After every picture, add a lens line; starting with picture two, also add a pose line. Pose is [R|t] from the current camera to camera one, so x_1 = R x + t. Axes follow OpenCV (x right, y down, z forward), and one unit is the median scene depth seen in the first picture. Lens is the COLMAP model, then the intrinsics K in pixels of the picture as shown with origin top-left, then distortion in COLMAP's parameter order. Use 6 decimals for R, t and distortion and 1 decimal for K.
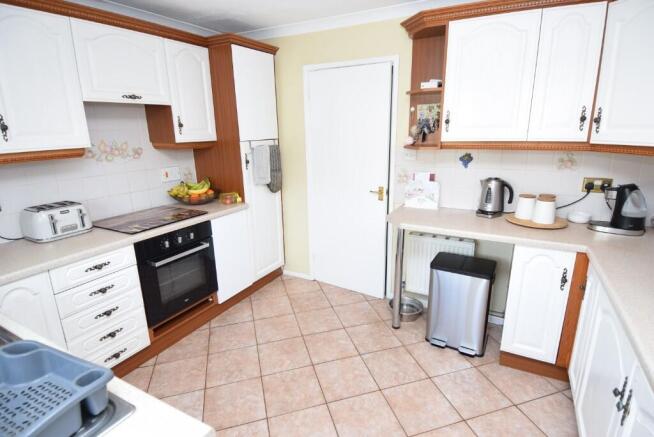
lens RADIAL K [[344.8, 0, 327.0], [0, 344.8, 218.5], [0, 0, 1]] dist [-0.001994, -0.001408]
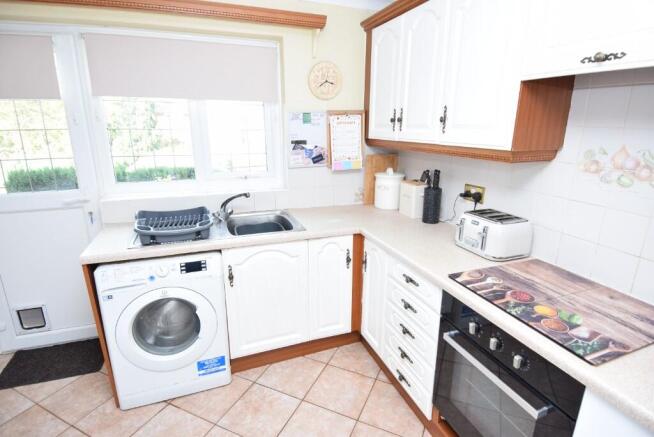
lens RADIAL K [[344.8, 0, 327.0], [0, 344.8, 218.5], [0, 0, 1]] dist [-0.001994, -0.001408]
pose [[-0.650569, 0.210705, -0.729632, 0.067398], [-0.195877, 0.881682, 0.429266, -0.270217], [0.733752, 0.422186, -0.532323, 1.002967]]
